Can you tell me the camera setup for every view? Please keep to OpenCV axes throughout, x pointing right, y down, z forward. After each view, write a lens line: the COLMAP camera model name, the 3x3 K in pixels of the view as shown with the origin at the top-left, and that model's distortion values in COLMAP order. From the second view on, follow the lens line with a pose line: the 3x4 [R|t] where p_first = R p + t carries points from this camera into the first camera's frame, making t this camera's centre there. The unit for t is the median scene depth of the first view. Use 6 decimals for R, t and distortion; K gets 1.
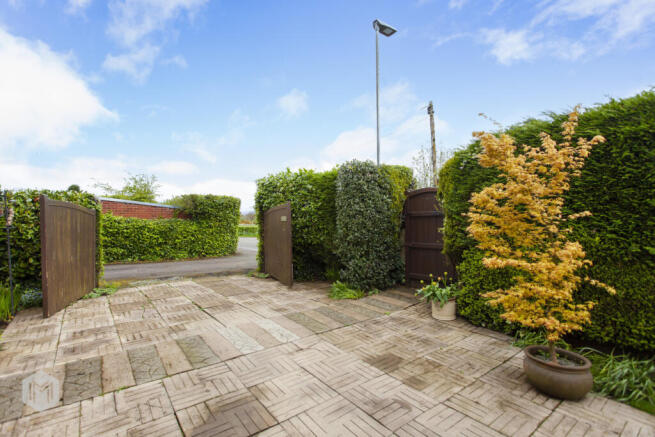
lens RADIAL K [[312.1, 0, 326.9], [0, 312.1, 220.4], [0, 0, 1]] dist [0.000751, 0.000244]
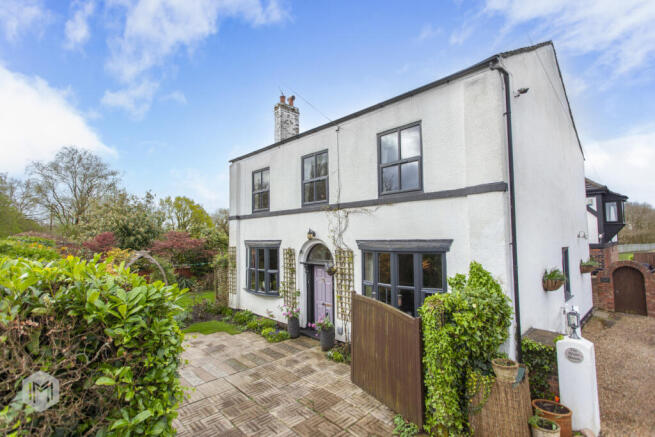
lens RADIAL K [[312.1, 0, 326.9], [0, 312.1, 220.4], [0, 0, 1]] dist [0.000751, 0.000244]
pose [[-0.994960, 0.008537, -0.099907, -0.725224], [0.012695, 0.999076, -0.041052, -0.398875], [0.099464, -0.042113, -0.994150, 2.789464]]
